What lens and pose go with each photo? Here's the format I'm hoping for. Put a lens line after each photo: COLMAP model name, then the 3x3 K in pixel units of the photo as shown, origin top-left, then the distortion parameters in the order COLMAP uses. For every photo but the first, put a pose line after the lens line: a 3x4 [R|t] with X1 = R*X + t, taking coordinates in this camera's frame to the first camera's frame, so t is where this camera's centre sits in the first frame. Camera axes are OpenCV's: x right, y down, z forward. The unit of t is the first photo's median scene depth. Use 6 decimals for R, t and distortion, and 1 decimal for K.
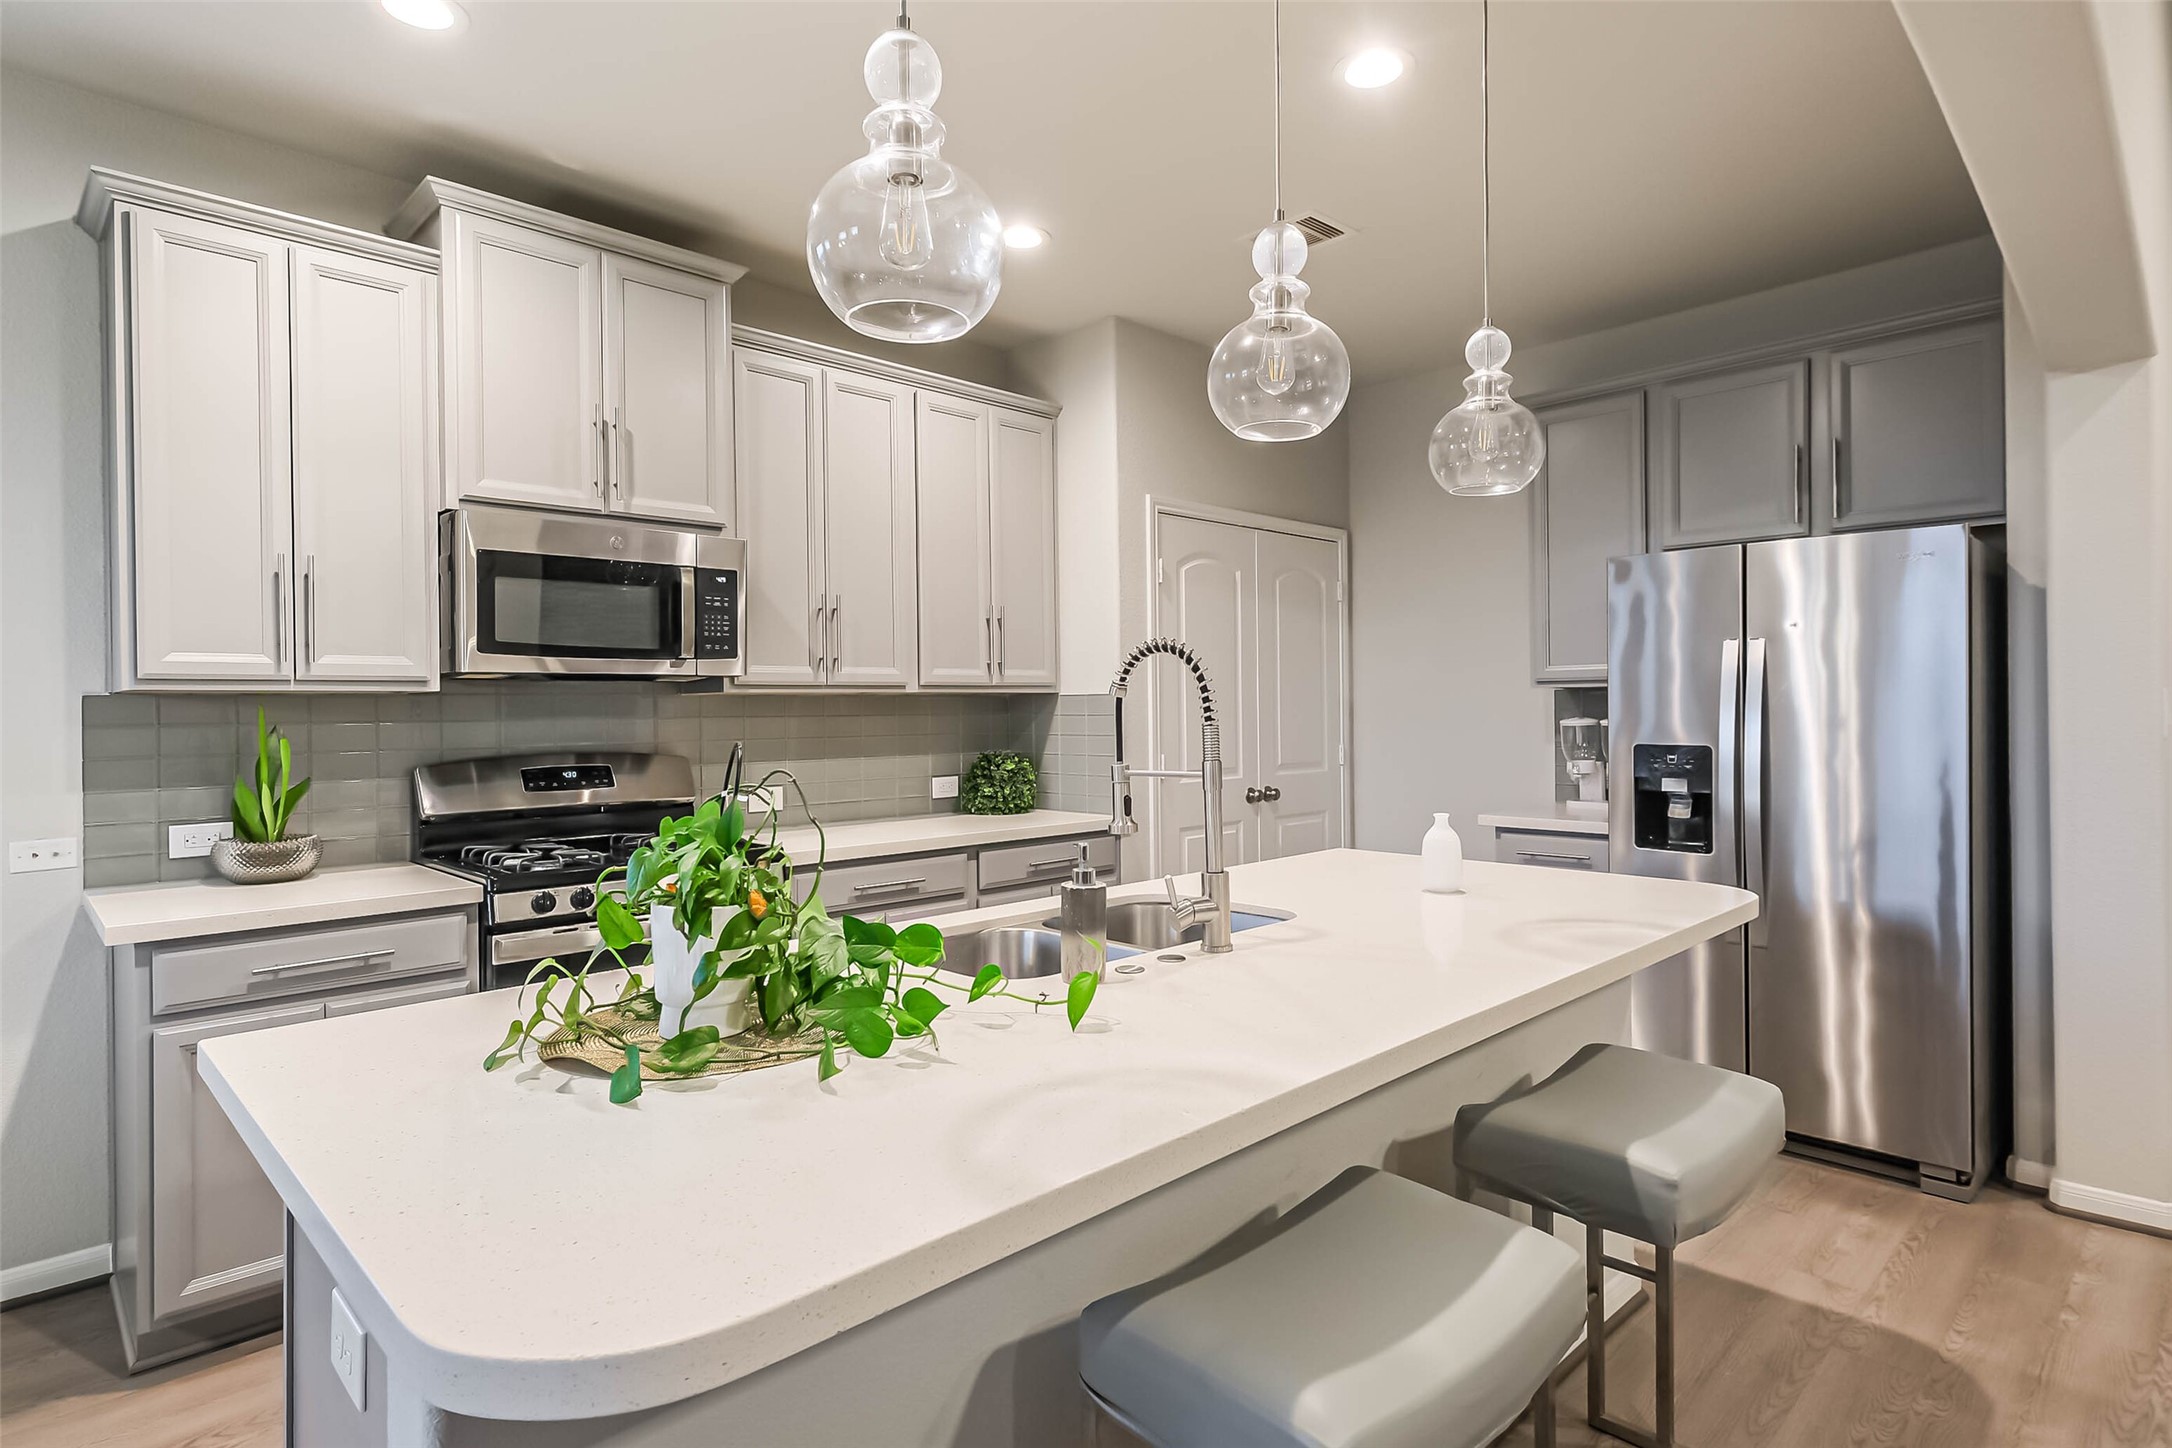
lens RADIAL K [[1153.4, 0, 1083.8], [0, 1153.4, 714.1], [0, 0, 1]] dist [0.012926, -0.001198]
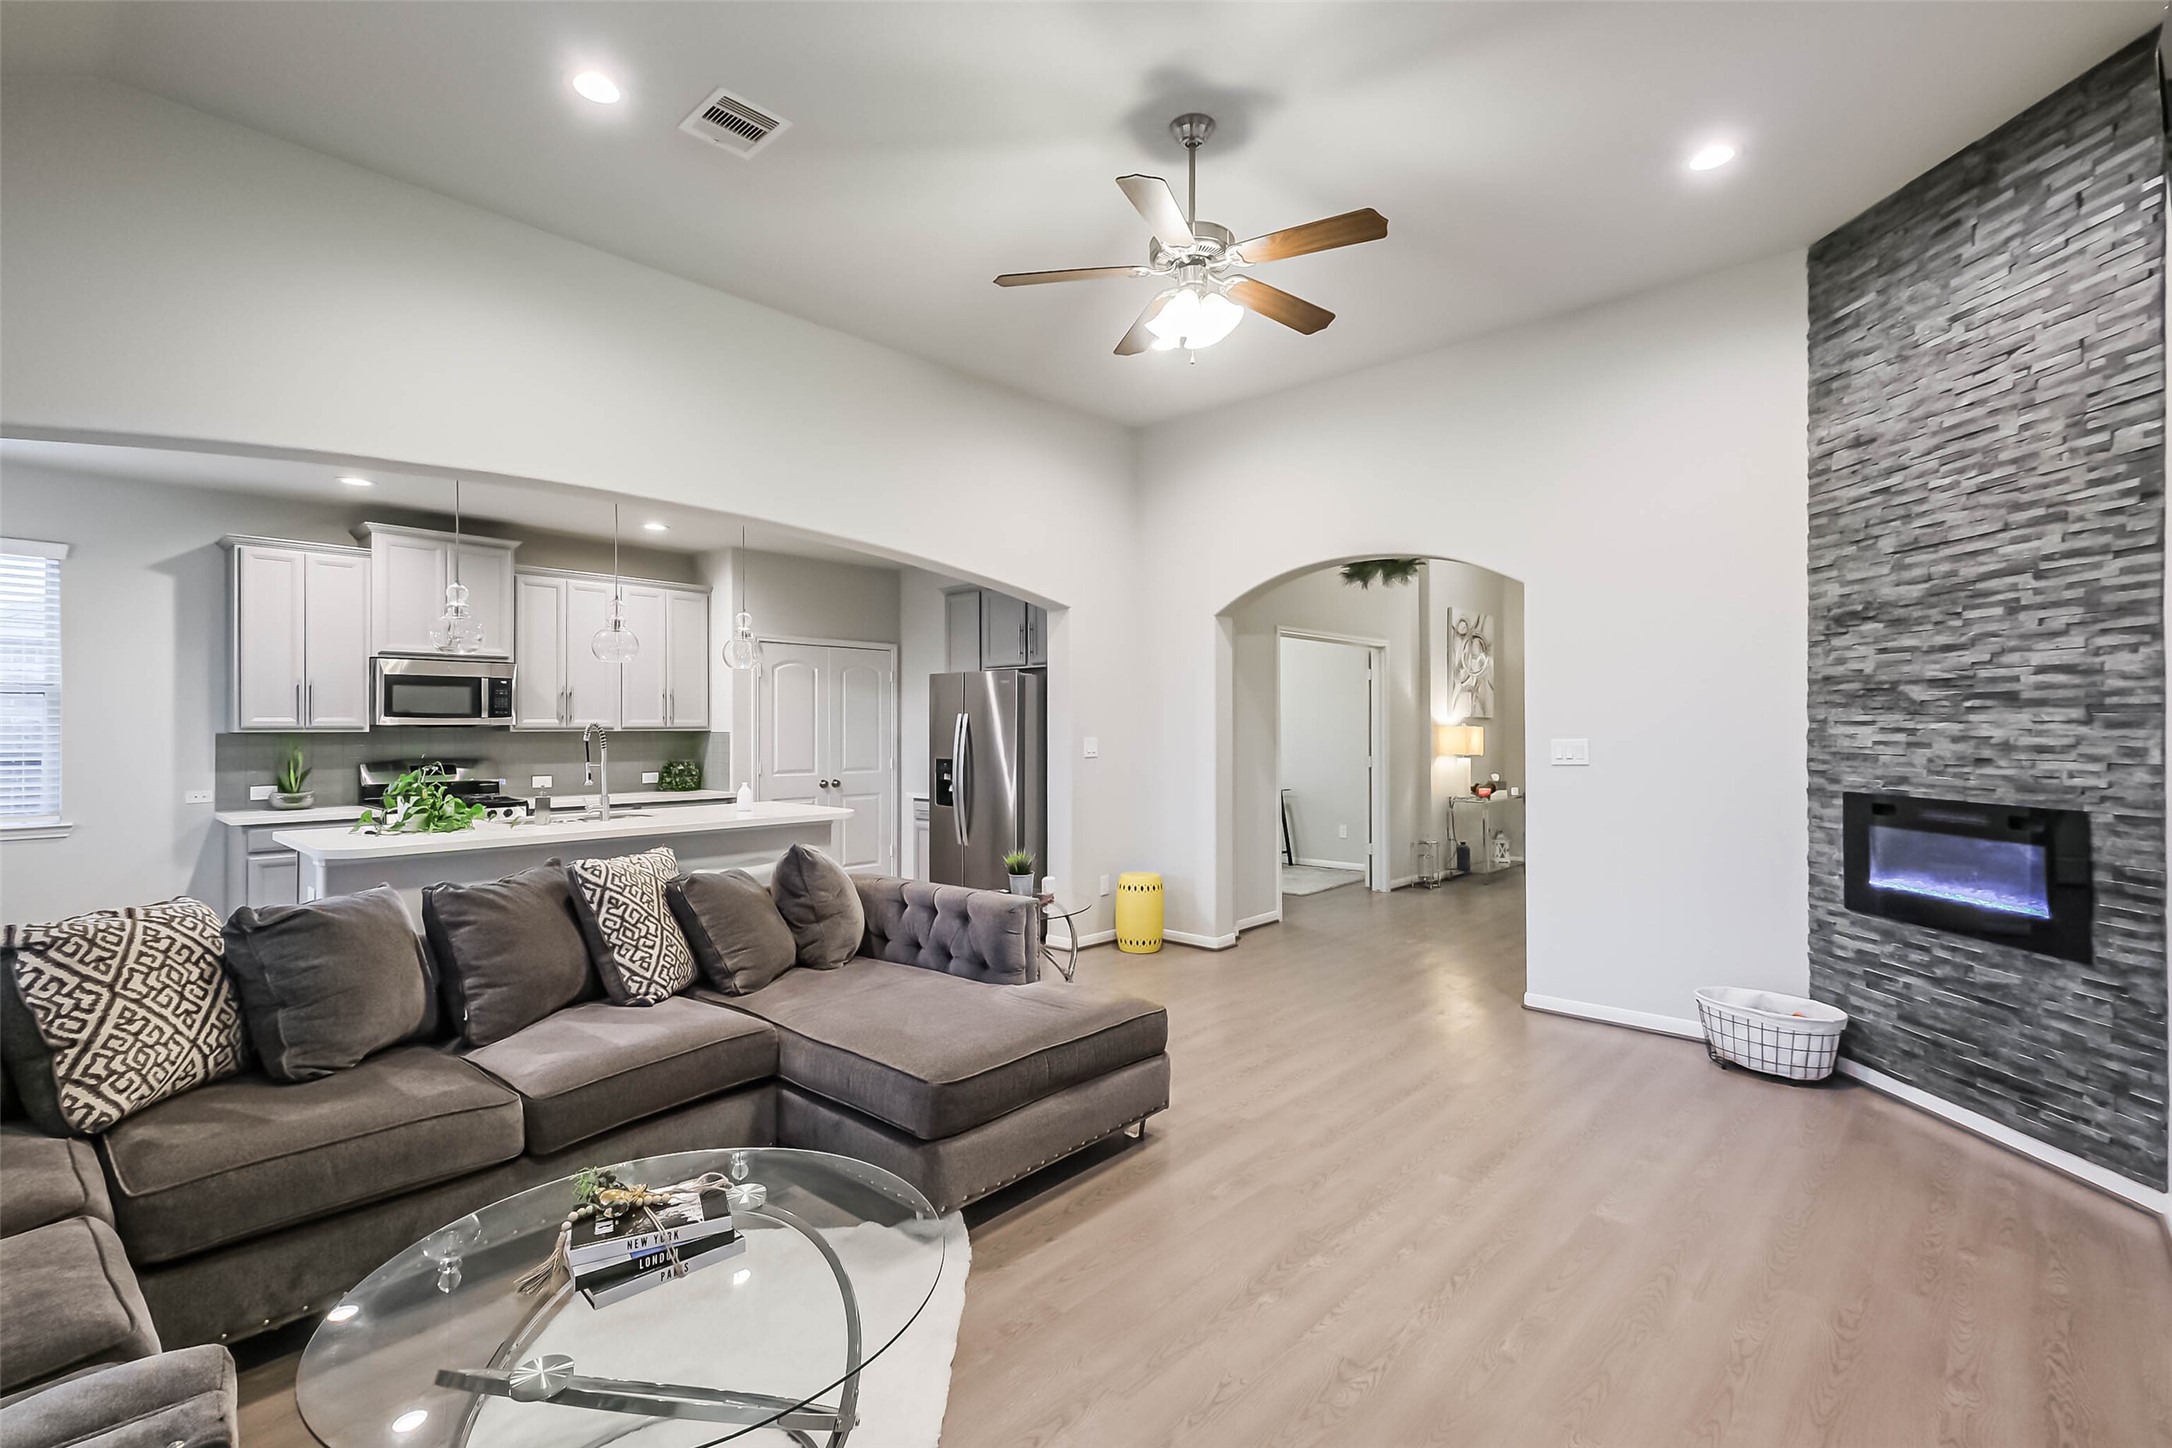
lens RADIAL K [[984.7, 0, 1092.9], [0, 984.7, 731.0], [0, 0, 1]] dist [0.000874, 0.000567]
pose [[0.997503, 0.010066, 0.069903, 0.690824], [-0.010004, 0.999949, -0.001241, -0.029661], [-0.069912, 0.000538, 0.997553, -0.987752]]
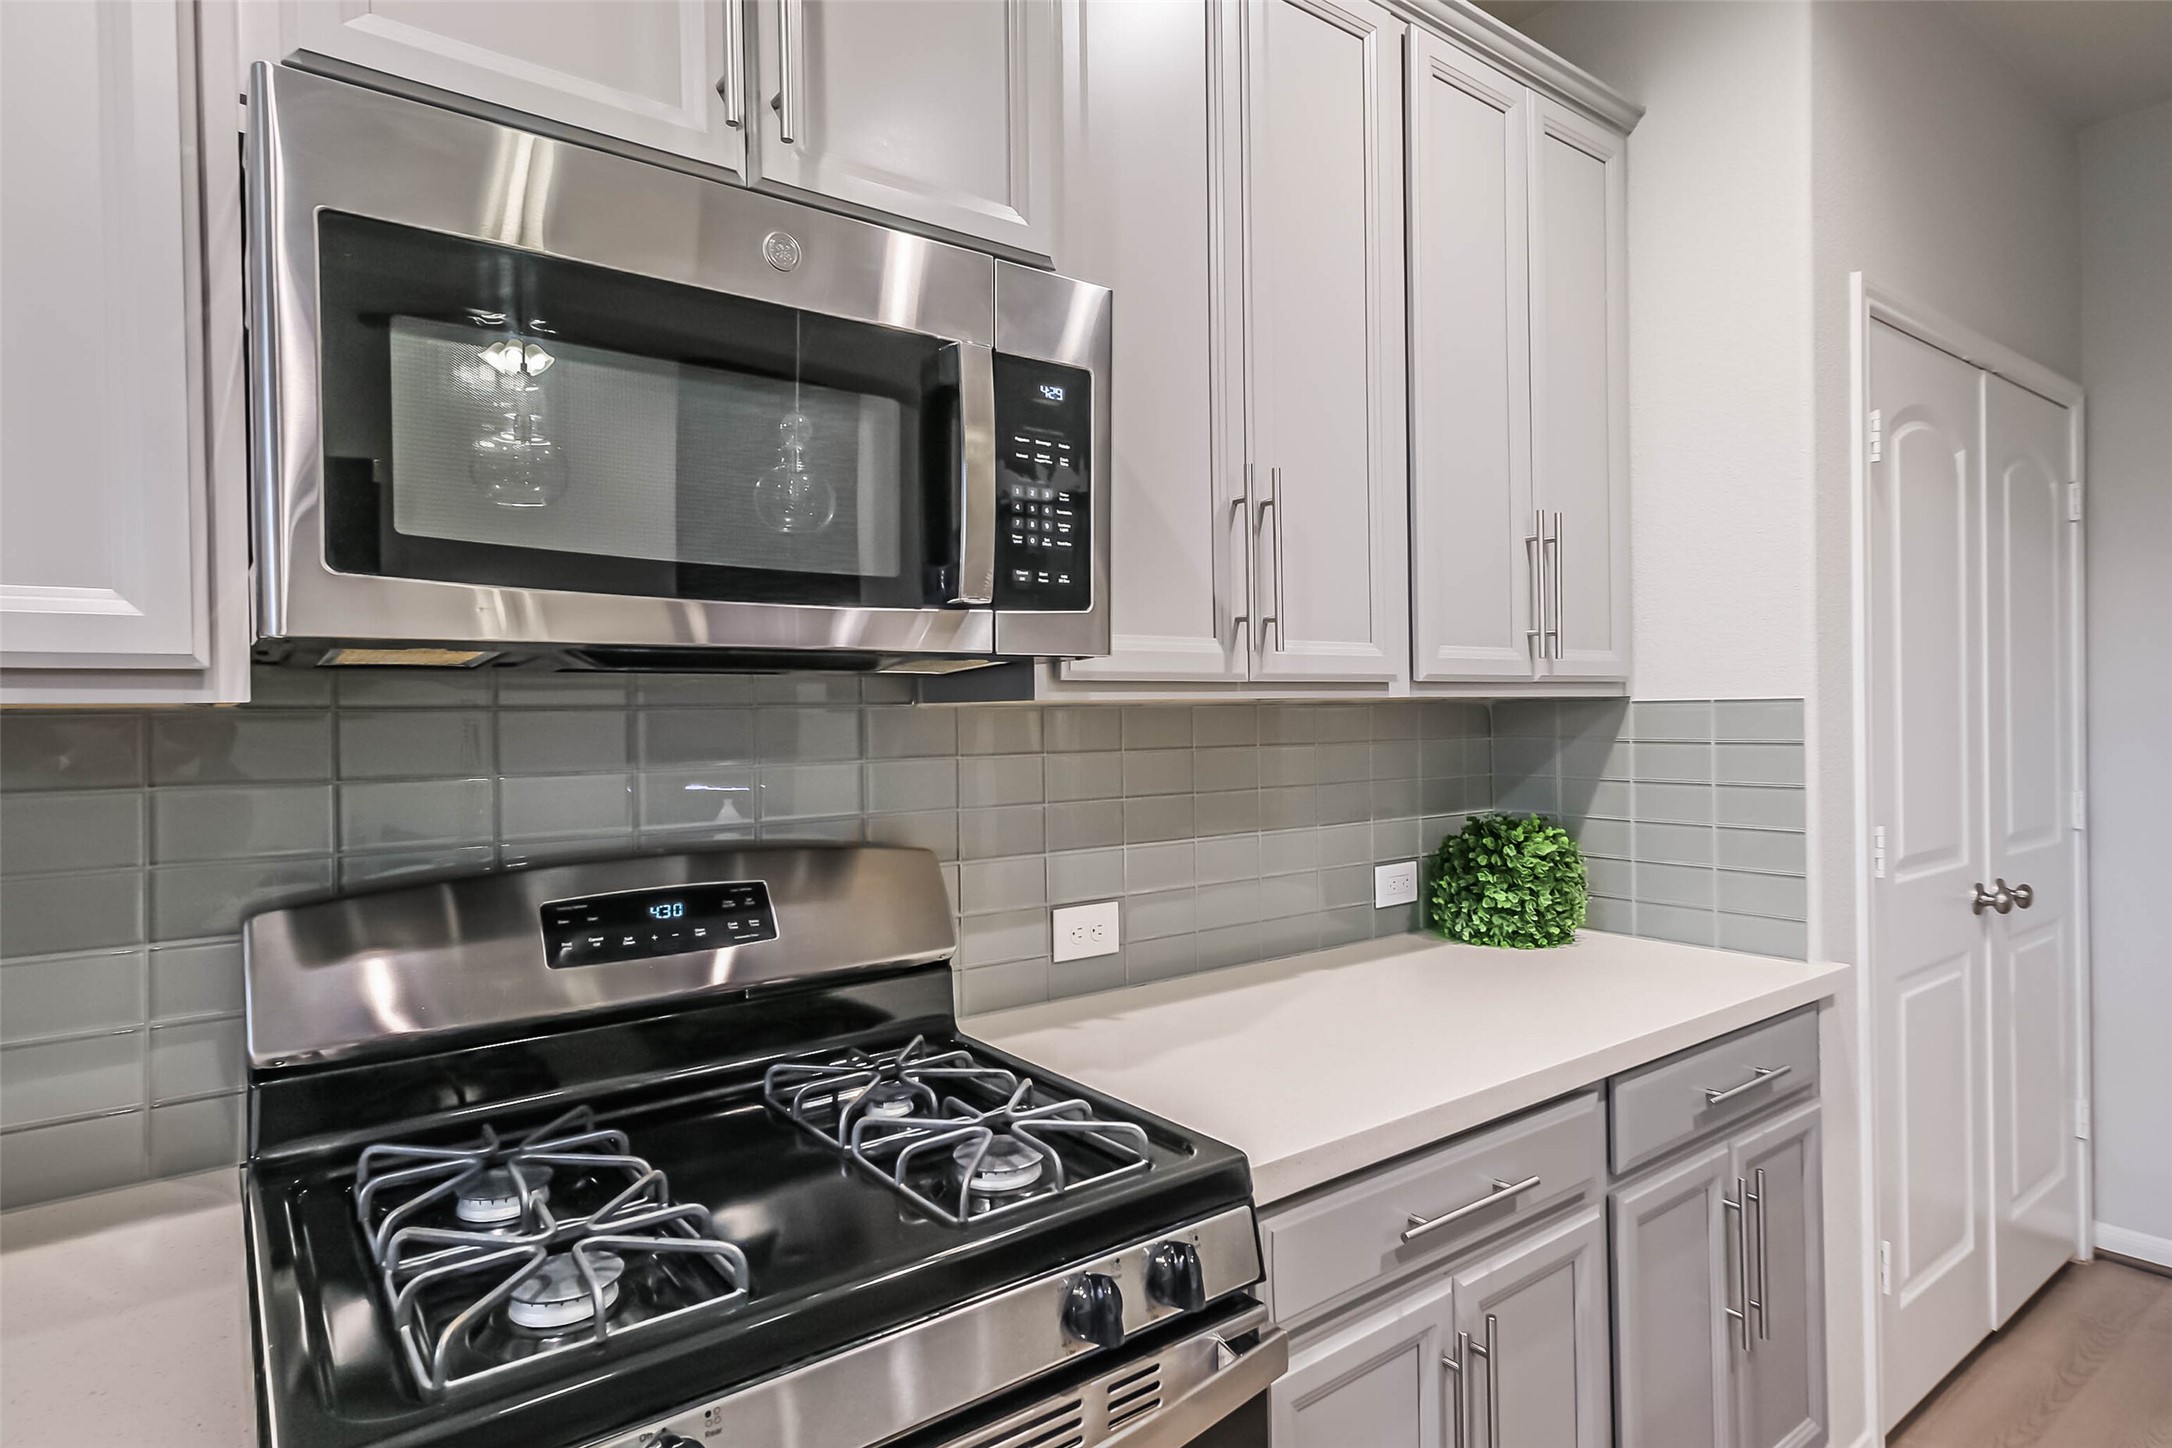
lens RADIAL K [[1153.4, 0, 1051.9], [0, 1153.4, 719.0], [0, 0, 1]] dist [0.012926, -0.001198]
pose [[0.989370, -0.000902, -0.145417, -0.257201], [0.001441, 0.999992, 0.003602, -0.014459], [0.145413, -0.003773, 0.989364, 0.629068]]
